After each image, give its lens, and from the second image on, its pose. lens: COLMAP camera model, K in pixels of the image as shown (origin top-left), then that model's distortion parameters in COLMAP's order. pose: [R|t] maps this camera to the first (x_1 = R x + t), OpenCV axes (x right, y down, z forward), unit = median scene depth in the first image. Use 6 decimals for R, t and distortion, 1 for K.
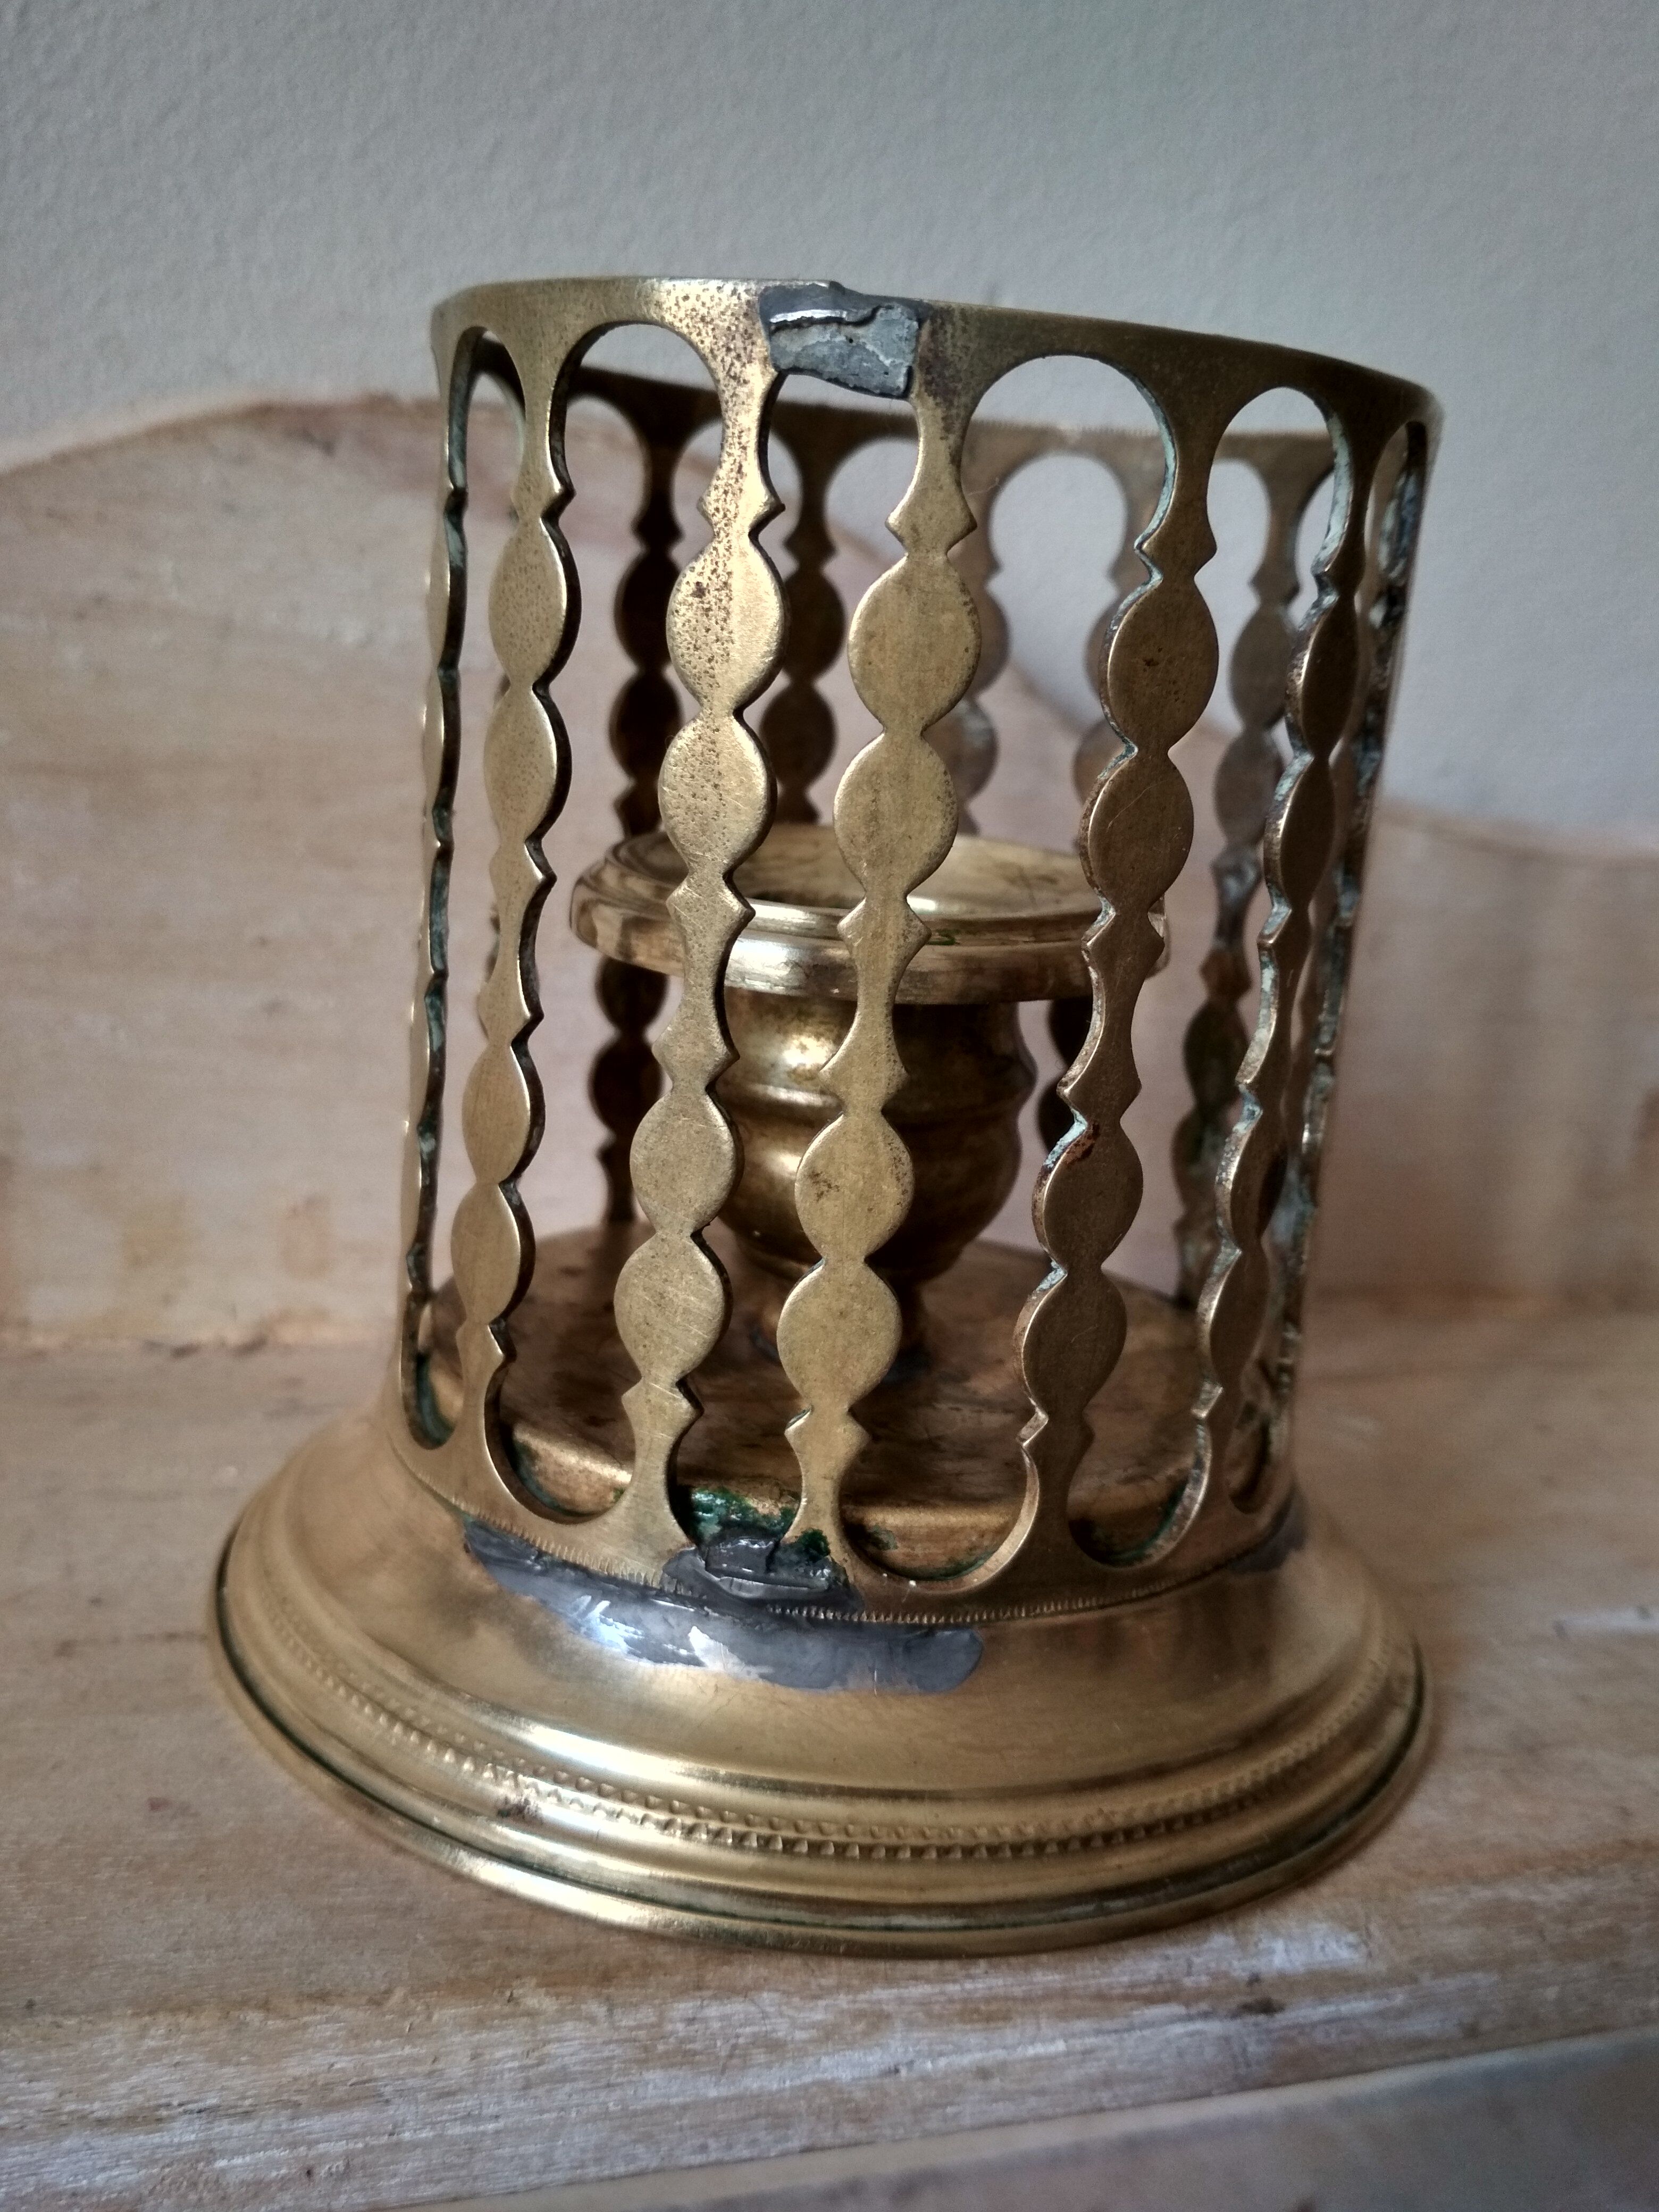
lens RADIAL K [[2074.5, 0, 828.0], [0, 2074.5, 1095.1], [0, 0, 1]] dist [0.044944, -0.205666]
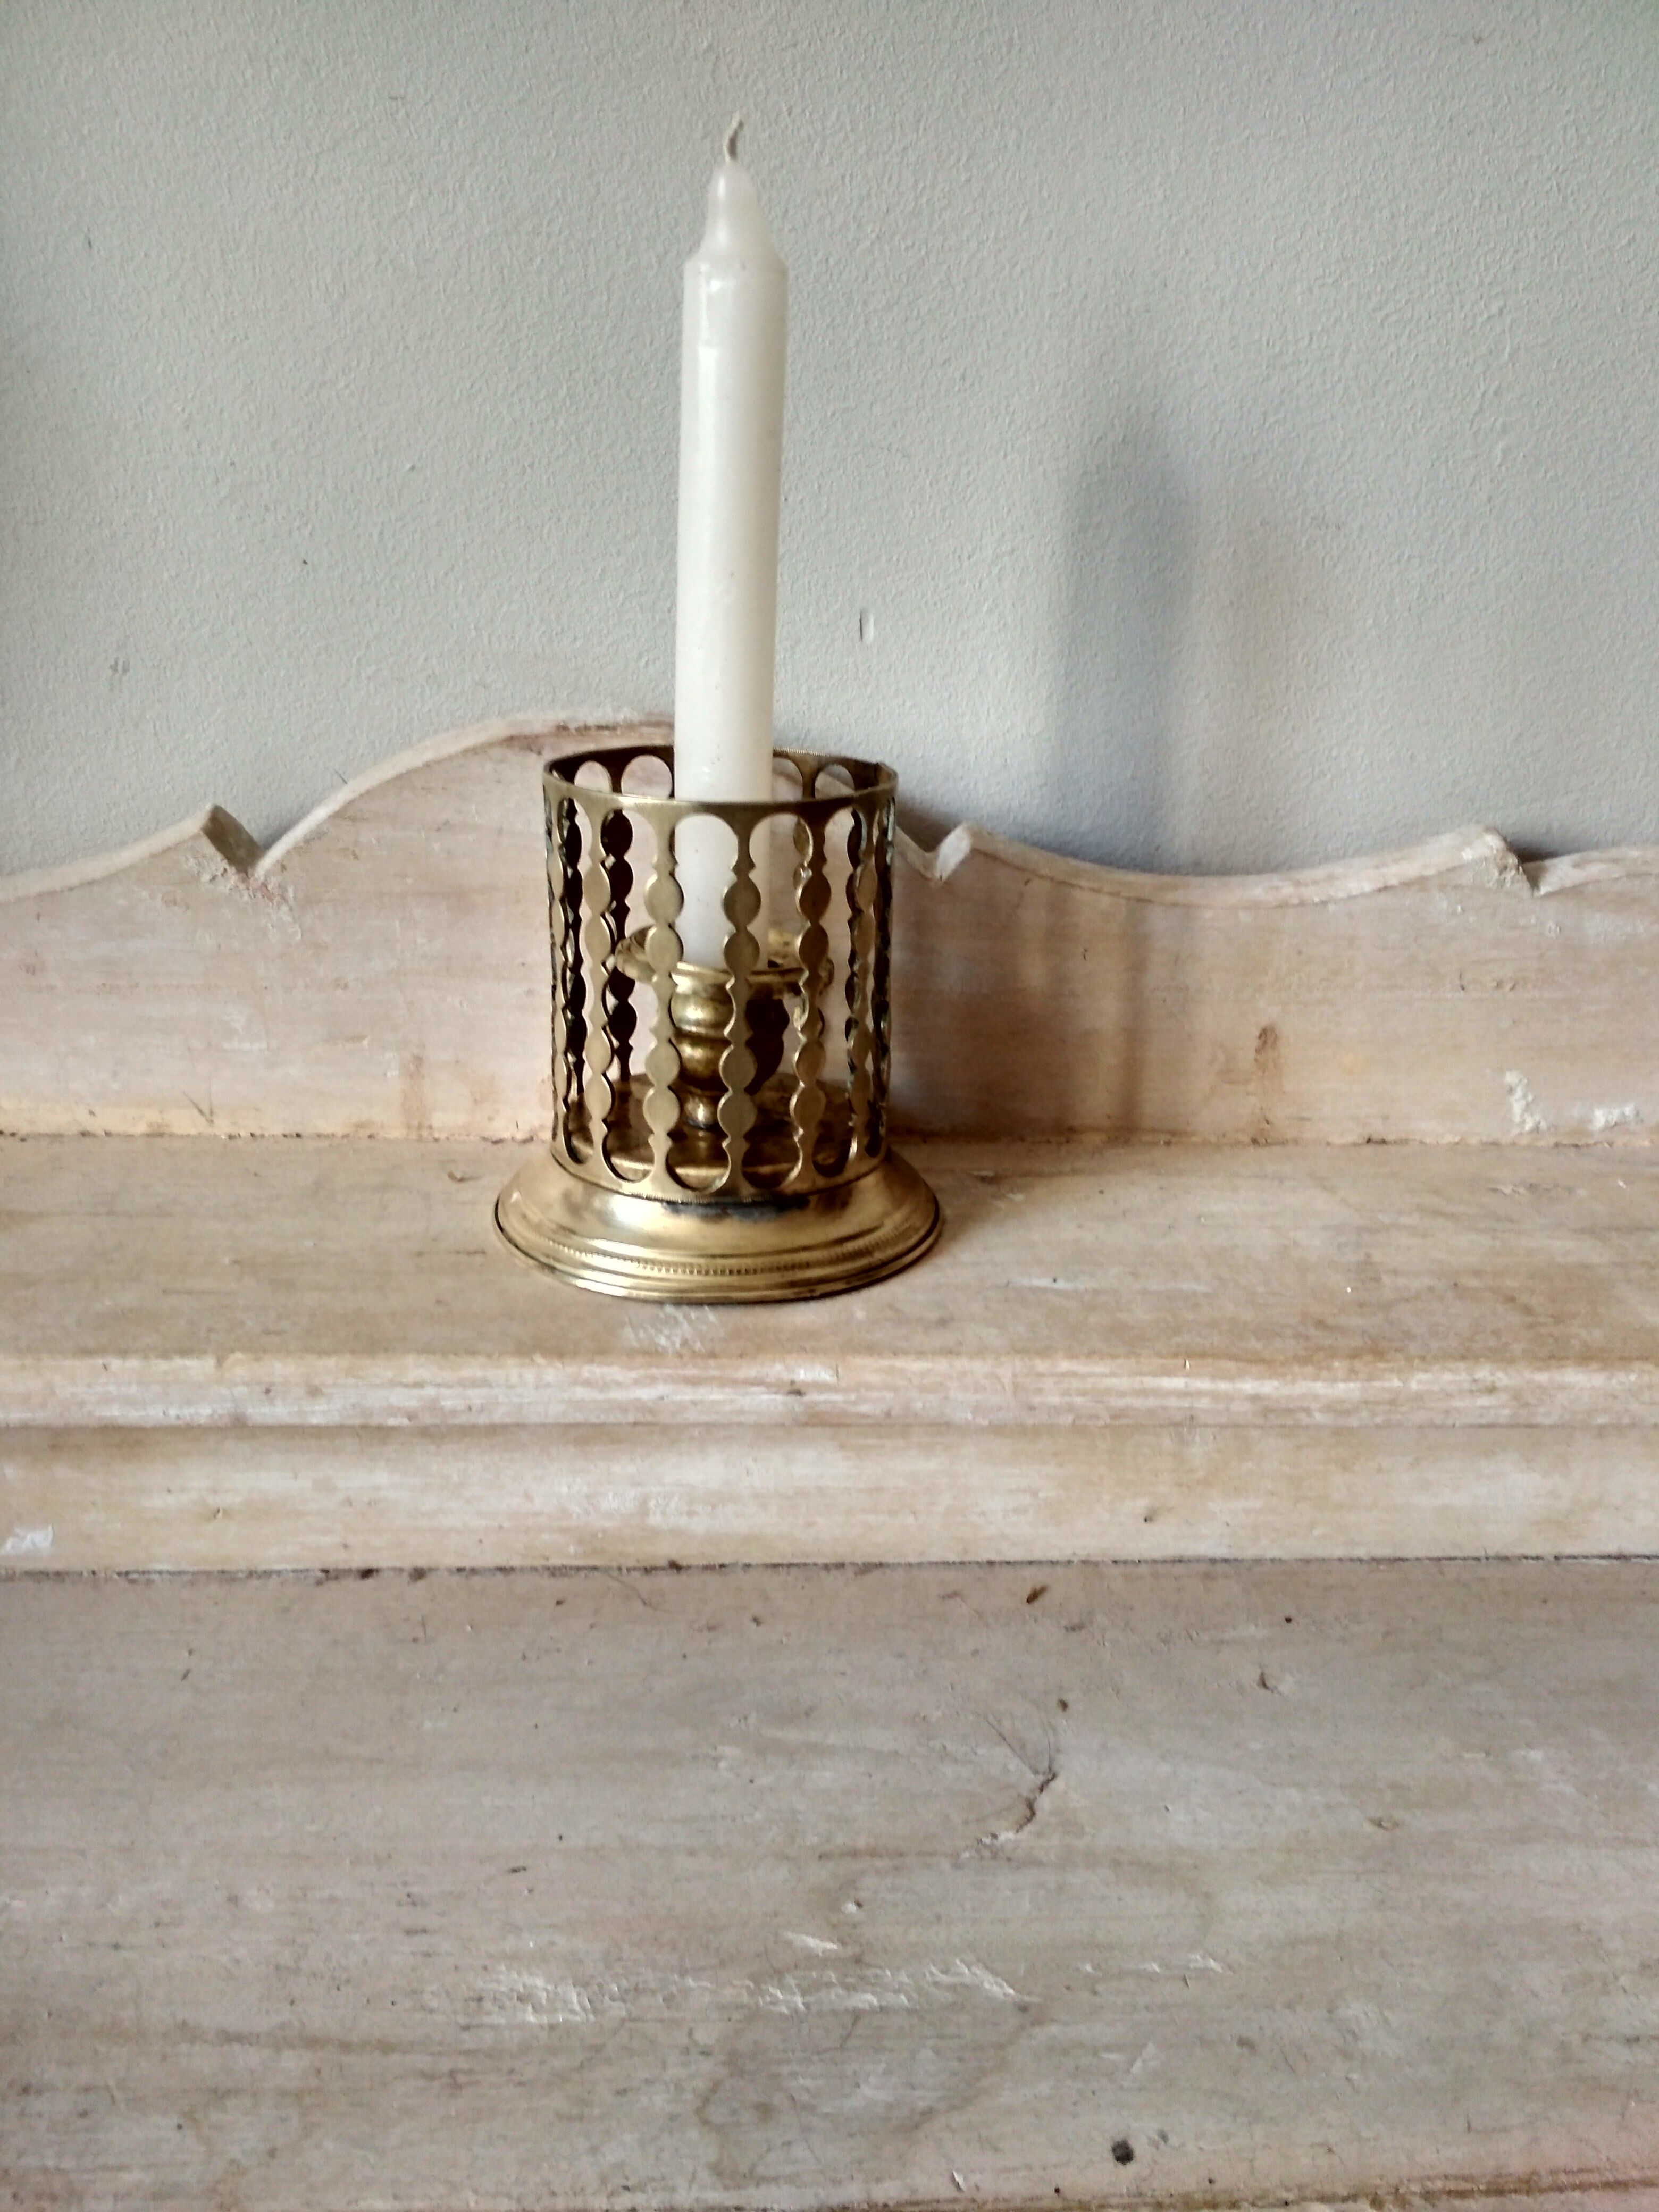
lens RADIAL K [[1964.5, 0, 841.9], [0, 1964.5, 1104.8], [0, 0, 1]] dist [0.097265, -0.225090]
pose [[0.971622, 0.032435, -0.234306, 0.941029], [-0.003668, 0.992501, 0.122178, -0.304724], [0.236512, -0.117851, 0.964455, -1.648898]]
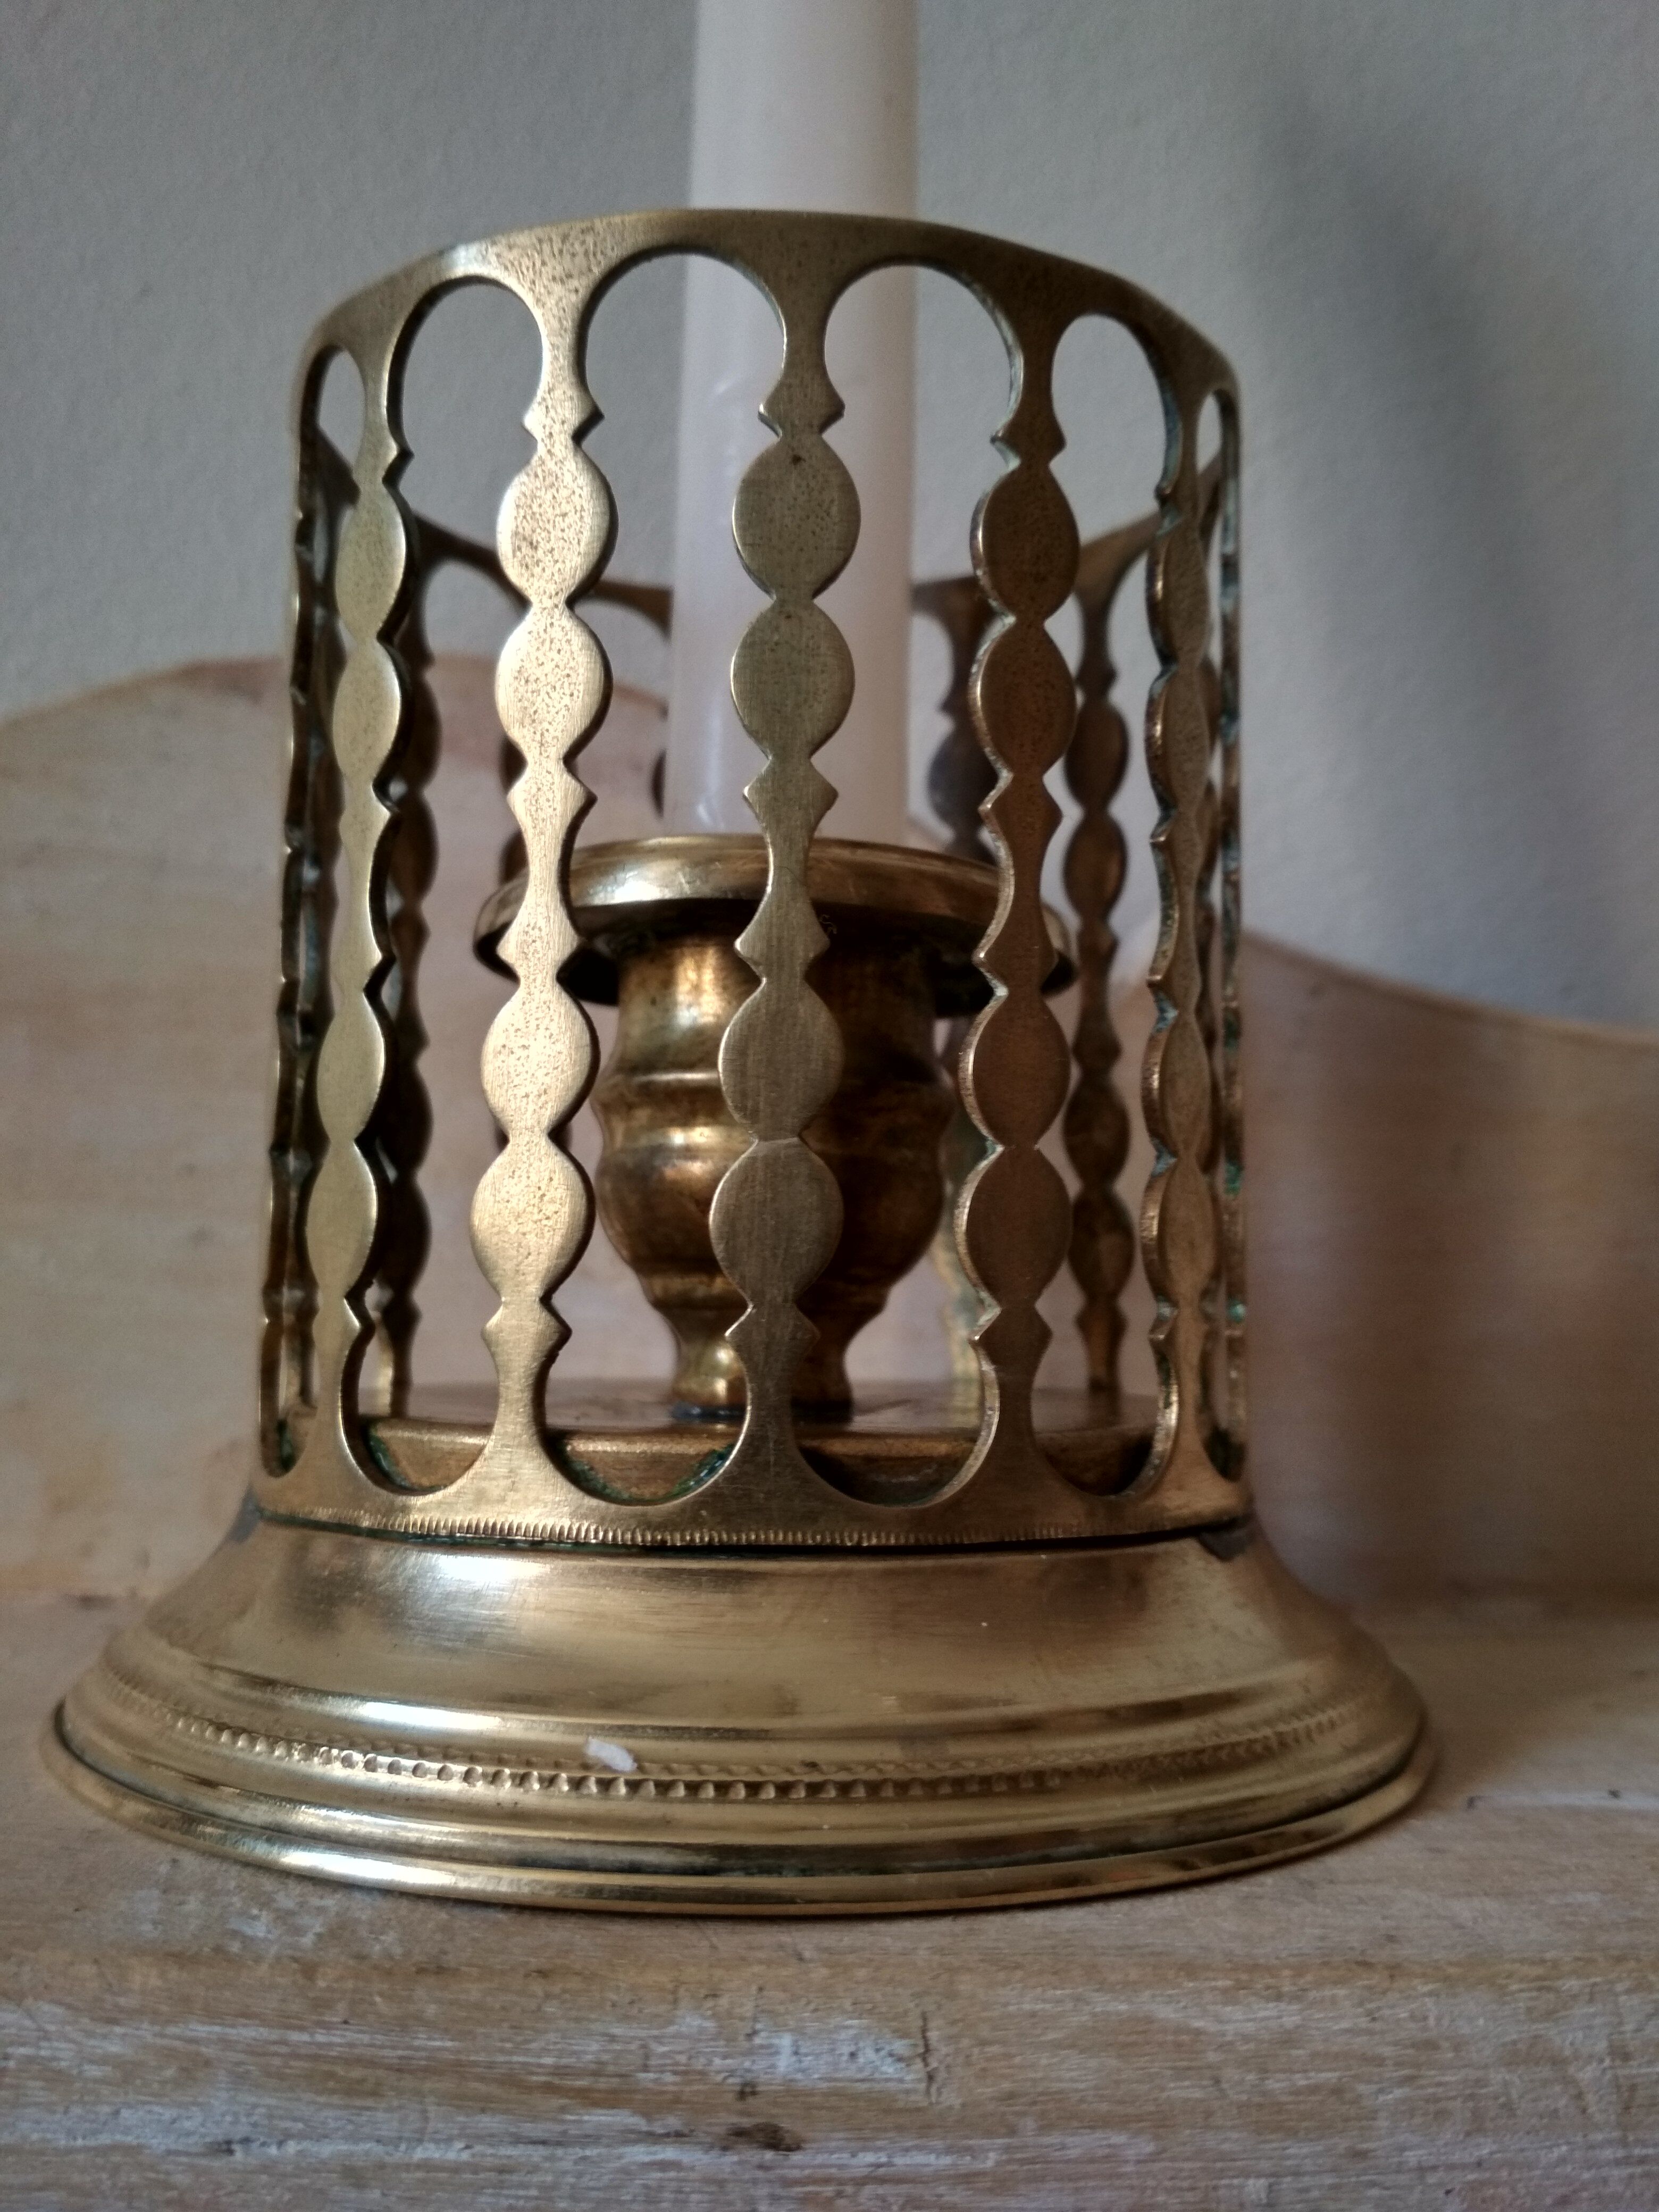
lens RADIAL K [[2101.8, 0, 844.9], [0, 2101.8, 1103.4], [0, 0, 1]] dist [0.008361, -0.157647]
pose [[0.964034, -0.085888, -0.251521, 0.470106], [0.005199, 0.952259, -0.305246, 0.335972], [0.265730, 0.292960, 0.918456, 0.252408]]
